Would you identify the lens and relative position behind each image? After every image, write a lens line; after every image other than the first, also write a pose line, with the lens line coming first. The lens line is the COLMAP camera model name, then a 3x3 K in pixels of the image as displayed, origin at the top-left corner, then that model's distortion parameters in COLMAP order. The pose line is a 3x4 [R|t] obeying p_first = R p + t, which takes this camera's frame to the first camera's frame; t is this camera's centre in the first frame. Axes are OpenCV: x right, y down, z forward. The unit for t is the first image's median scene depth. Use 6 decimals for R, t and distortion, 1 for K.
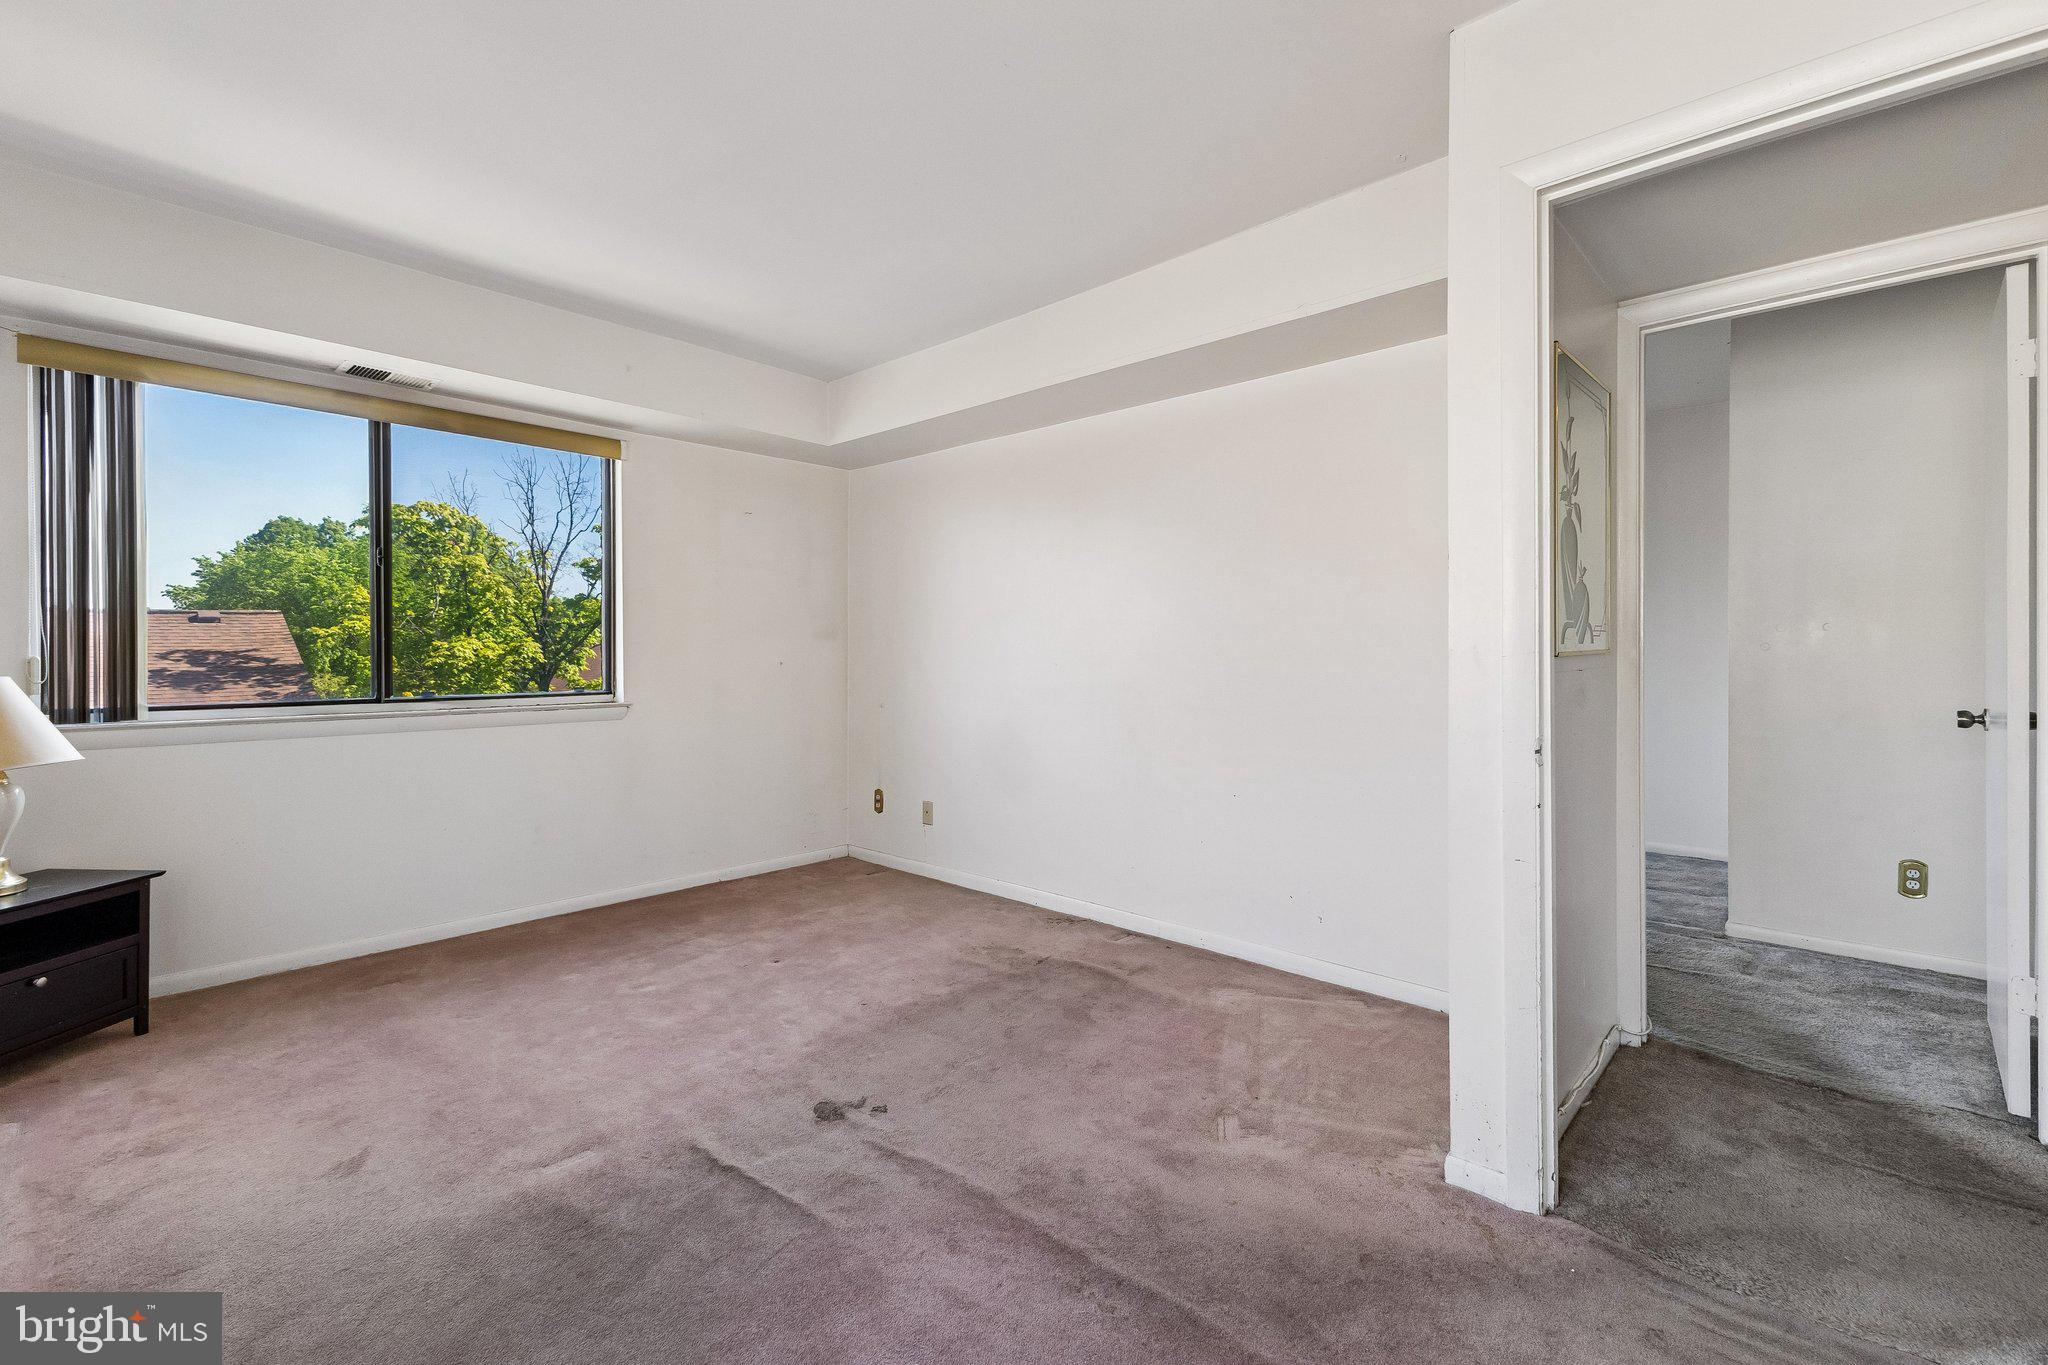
lens RADIAL K [[884.2, 0, 1000.7], [0, 884.2, 644.7], [0, 0, 1]] dist [0.001005, -0.000034]
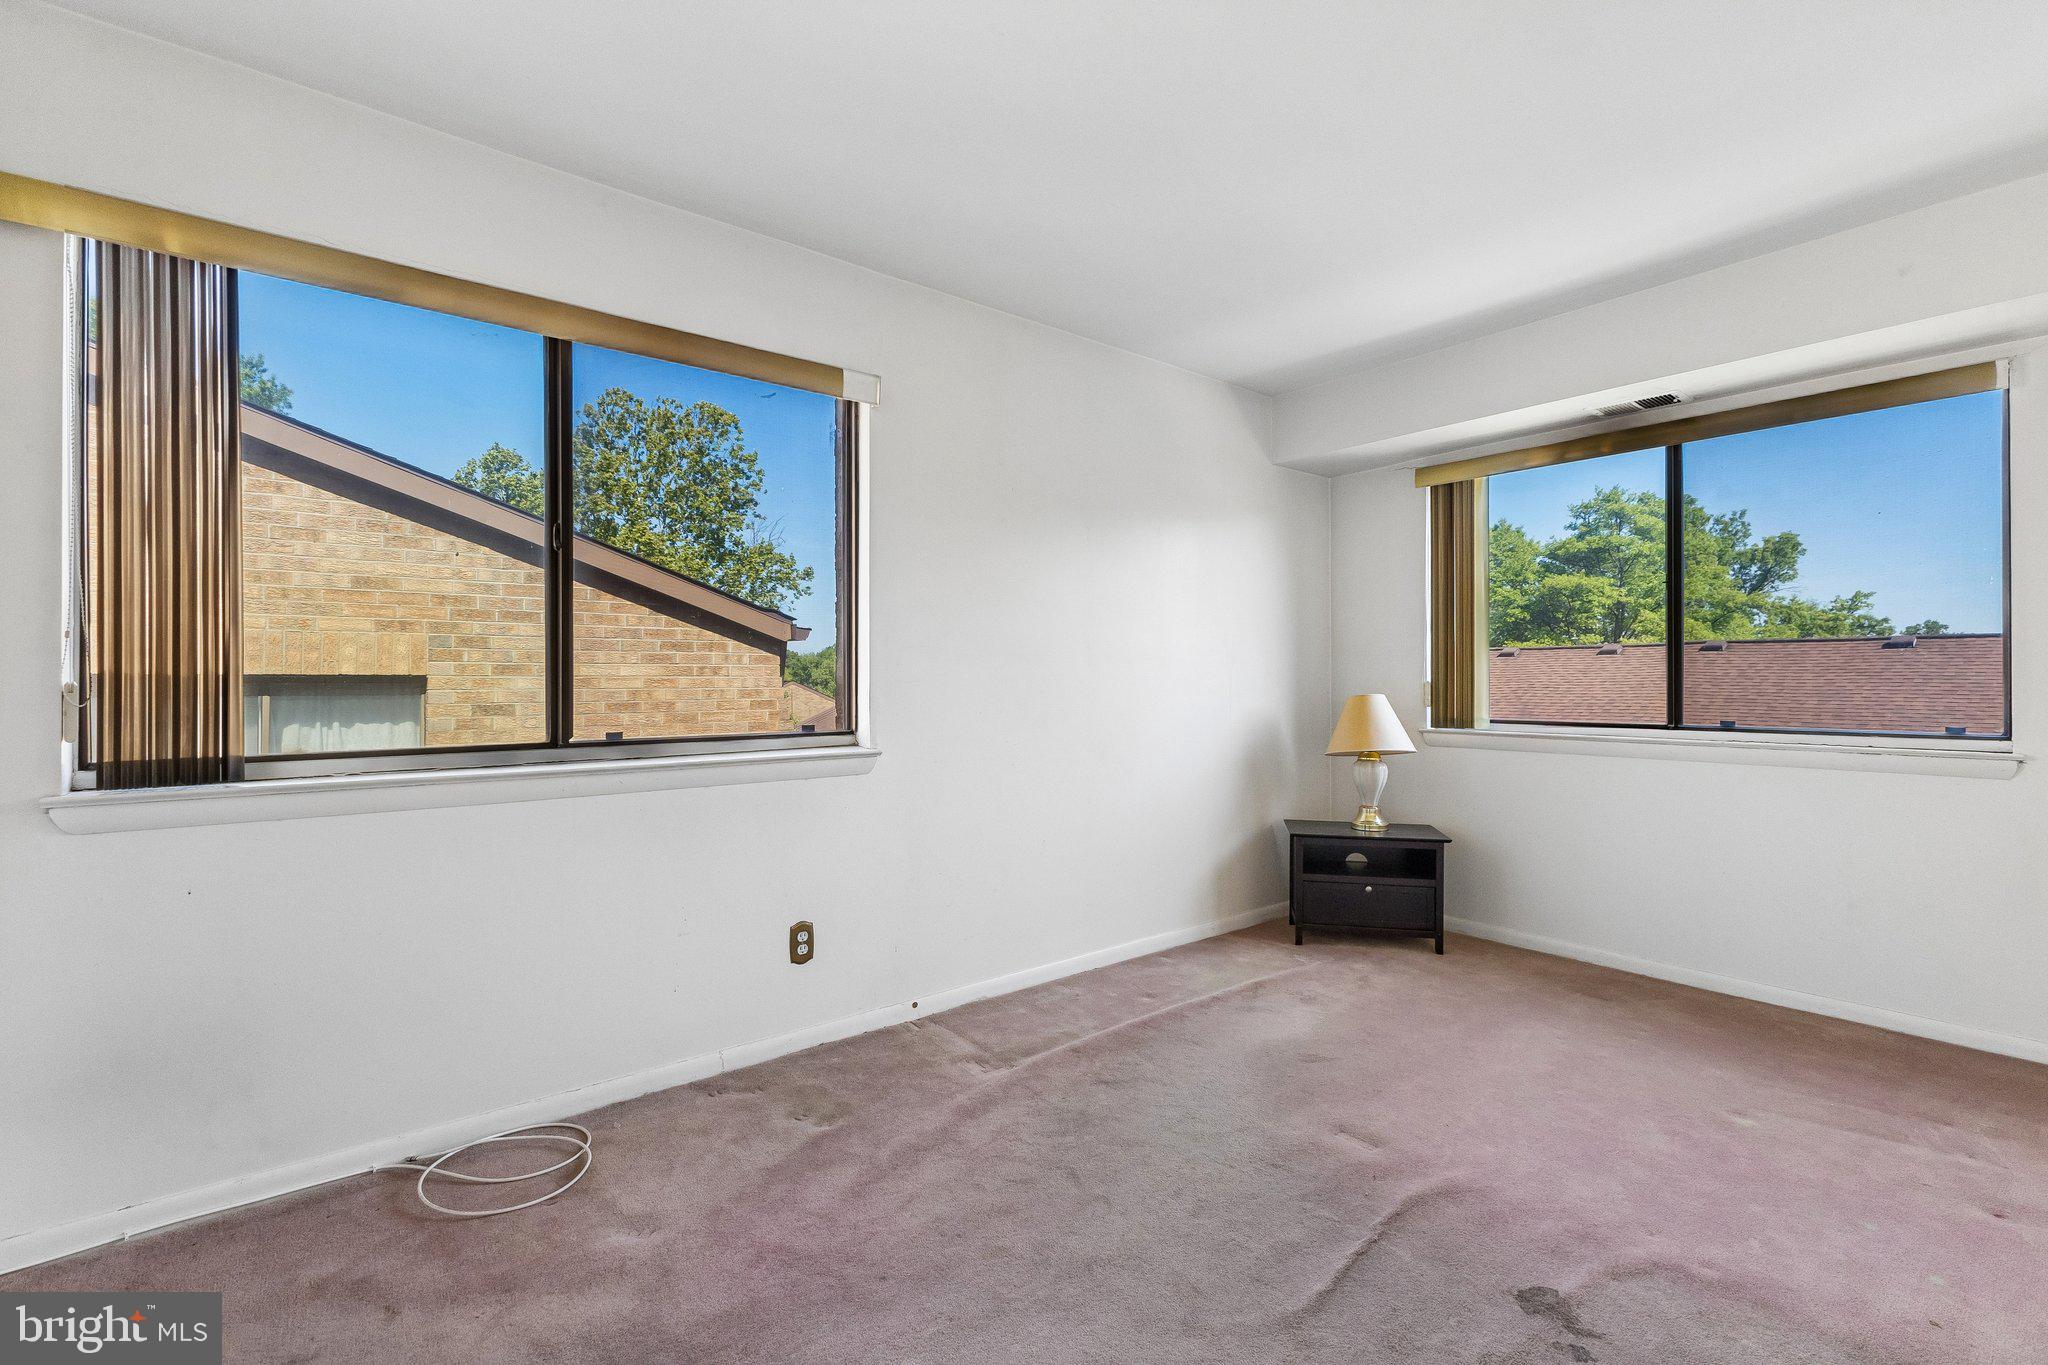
lens RADIAL K [[877.0, 0, 1029.9], [0, 877.0, 671.0], [0, 0, 1]] dist [0.002132, -0.000399]
pose [[-0.127948, -0.005364, -0.991766, 0.442661], [0.012504, 0.999897, -0.007021, -0.001900], [0.991702, -0.013300, -0.127868, 0.501305]]
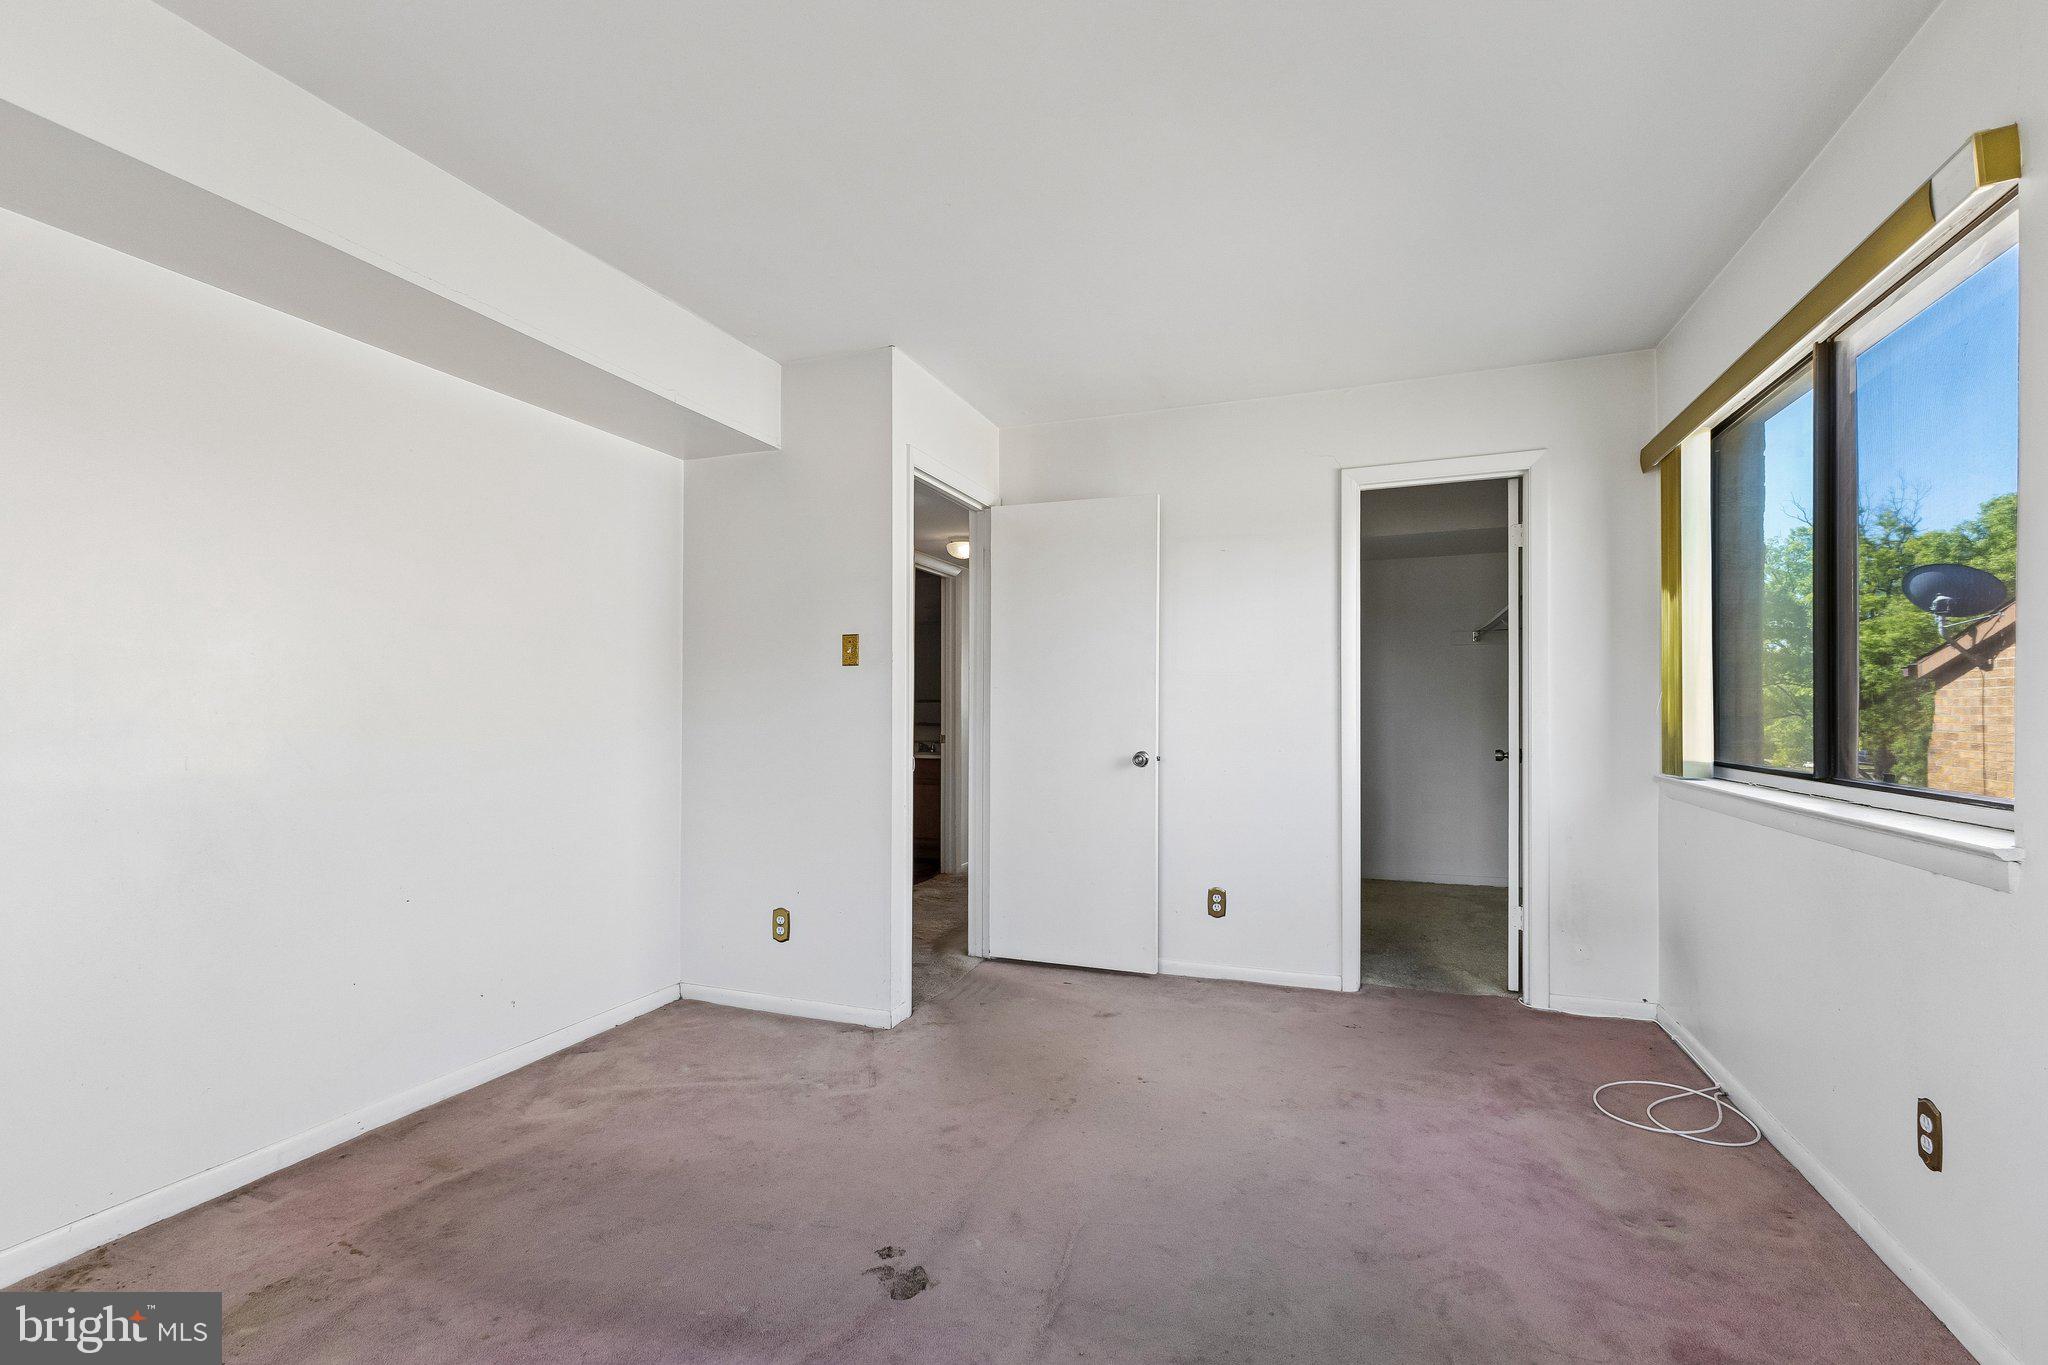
lens RADIAL K [[889.2, 0, 1025.6], [0, 889.2, 692.2], [0, 0, 1]] dist [0.001799, -0.000209]
pose [[-0.405450, 0.019450, 0.913910, -0.739591], [-0.008142, 0.999657, -0.024887, 0.003165], [-0.914081, -0.017532, -0.405152, 0.925046]]
